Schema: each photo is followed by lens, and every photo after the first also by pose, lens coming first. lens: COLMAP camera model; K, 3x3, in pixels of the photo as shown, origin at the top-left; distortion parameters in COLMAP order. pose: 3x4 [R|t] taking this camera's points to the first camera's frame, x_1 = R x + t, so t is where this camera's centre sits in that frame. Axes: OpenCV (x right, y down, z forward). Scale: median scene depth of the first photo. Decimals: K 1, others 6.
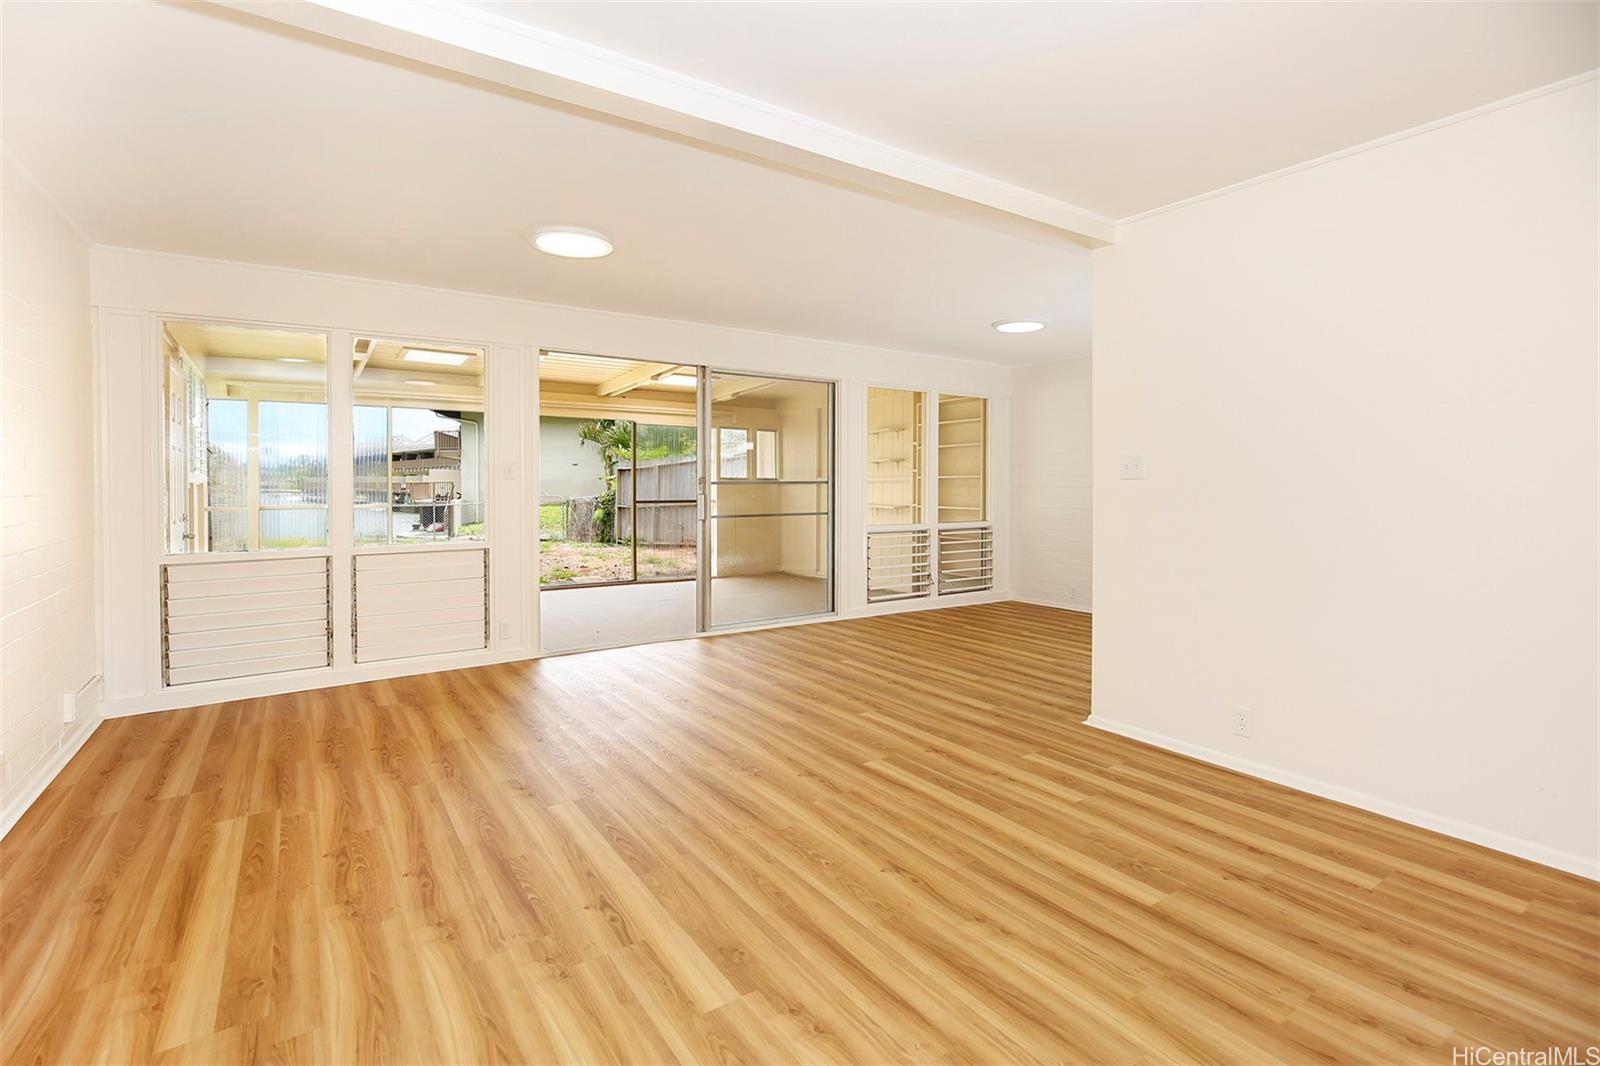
lens RADIAL K [[733.9, 0, 782.3], [0, 733.9, 492.0], [0, 0, 1]] dist [0.001394, 0.000397]
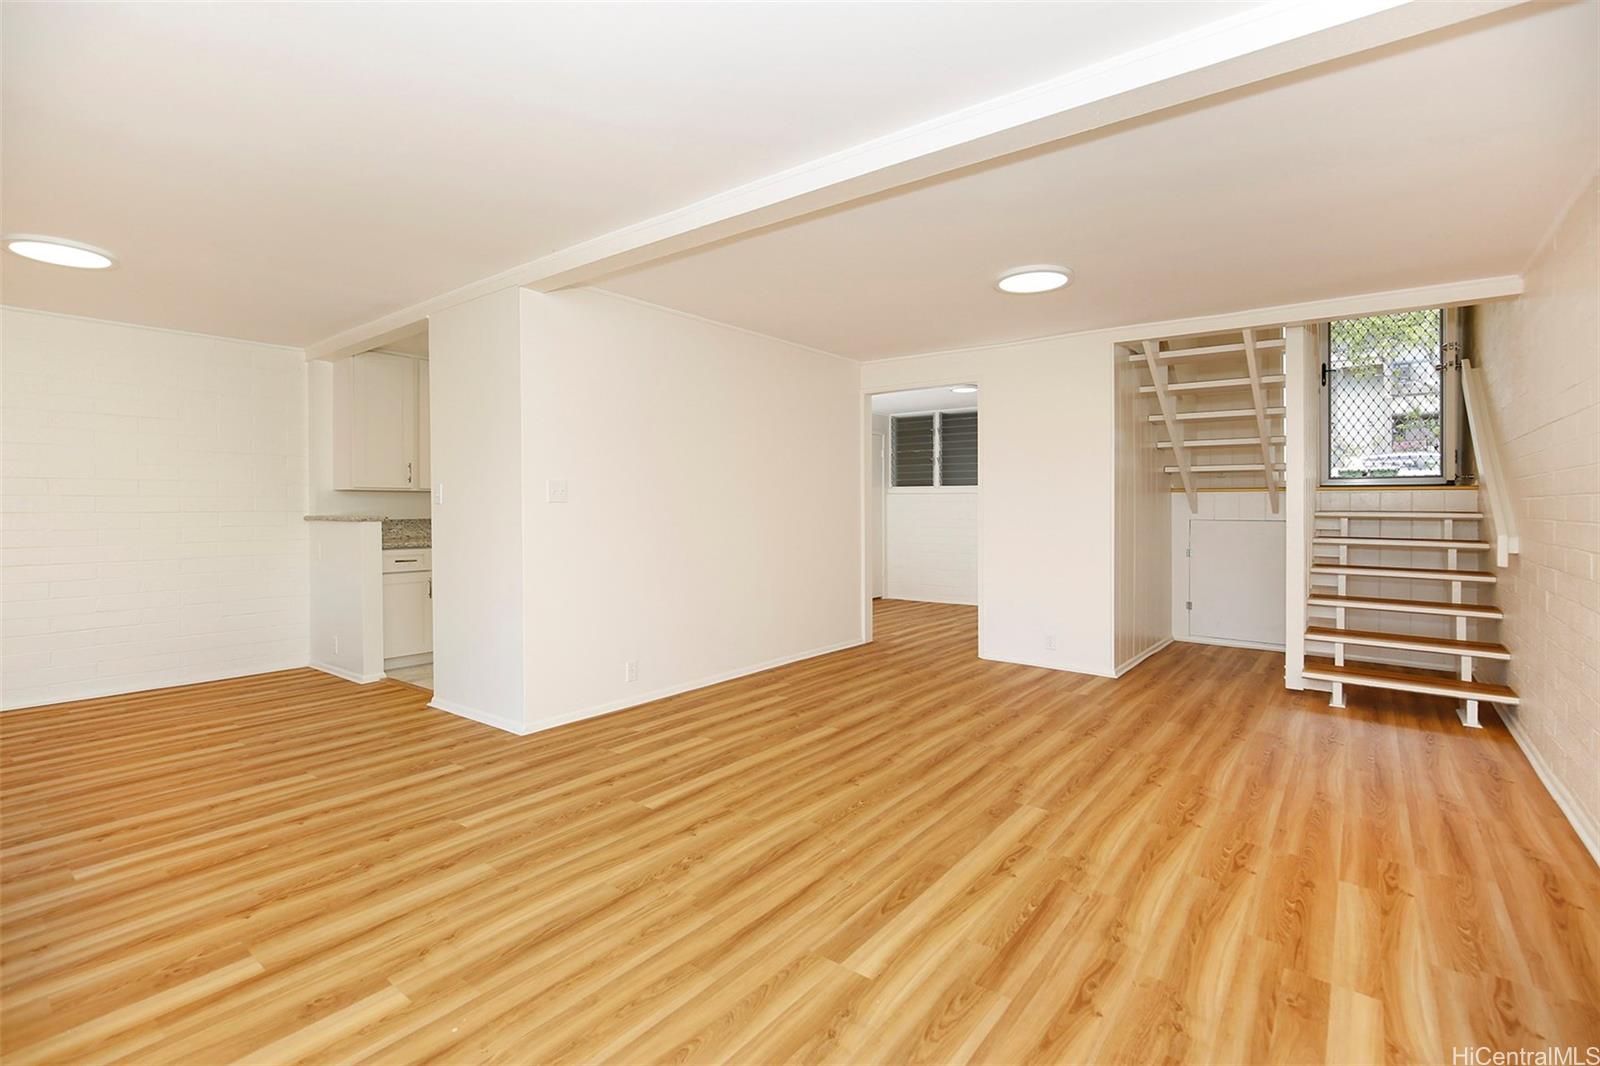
lens RADIAL K [[733.9, 0, 799.1], [0, 733.9, 521.8], [0, 0, 1]] dist [0.001394, 0.000397]
pose [[-0.323566, -0.017870, 0.946037, -1.110045], [0.009746, 0.999706, 0.022217, -0.015023], [-0.946155, 0.016408, -0.323297, 1.509967]]
